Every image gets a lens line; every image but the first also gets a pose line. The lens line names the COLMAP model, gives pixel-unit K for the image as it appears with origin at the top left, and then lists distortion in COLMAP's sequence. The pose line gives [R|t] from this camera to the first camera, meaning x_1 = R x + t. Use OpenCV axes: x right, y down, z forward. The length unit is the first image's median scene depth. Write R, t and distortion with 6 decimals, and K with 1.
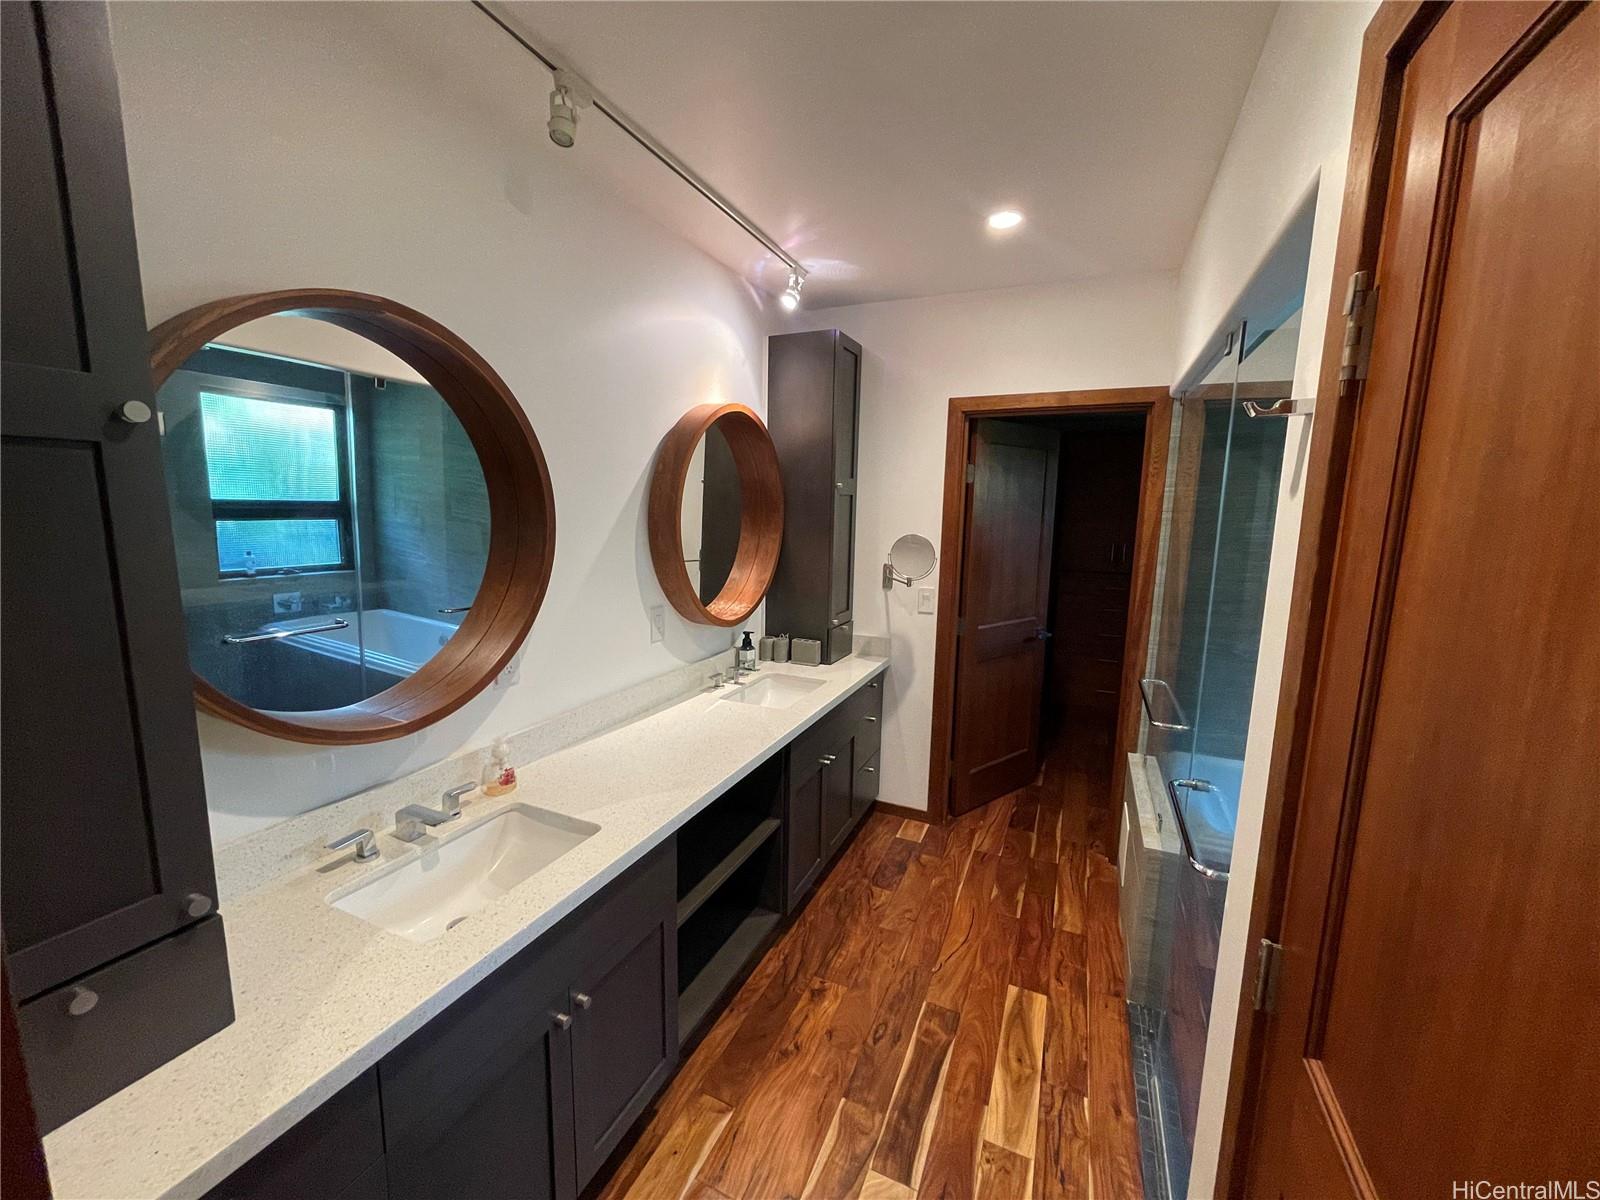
lens RADIAL K [[638.1, 0, 798.8], [0, 638.1, 601.1], [0, 0, 1]] dist [0.002479, -0.000560]
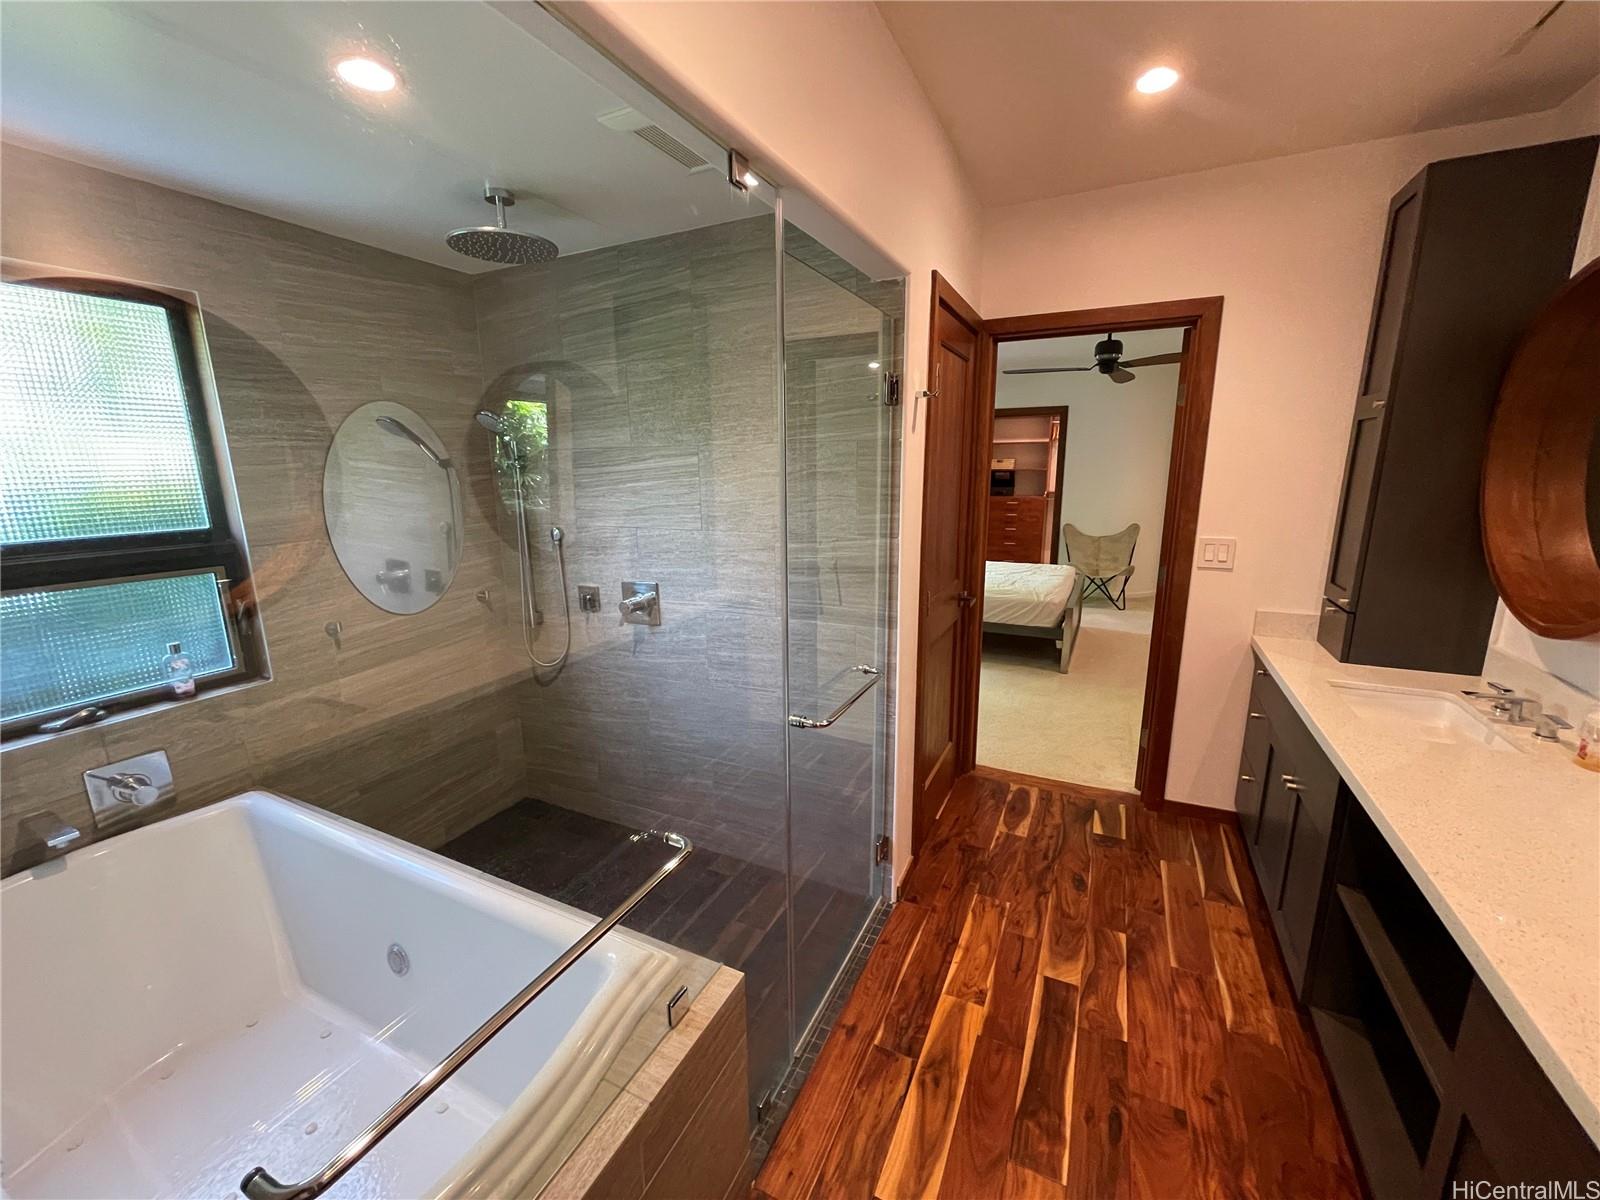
lens RADIAL K [[638.1, 0, 797.0], [0, 638.1, 603.9], [0, 0, 1]] dist [0.002479, -0.000560]
pose [[-0.999079, -0.015618, 0.039960, 0.576338], [-0.000228, 0.933304, 0.359087, -0.223389], [-0.042903, 0.358747, -0.932448, 1.783098]]
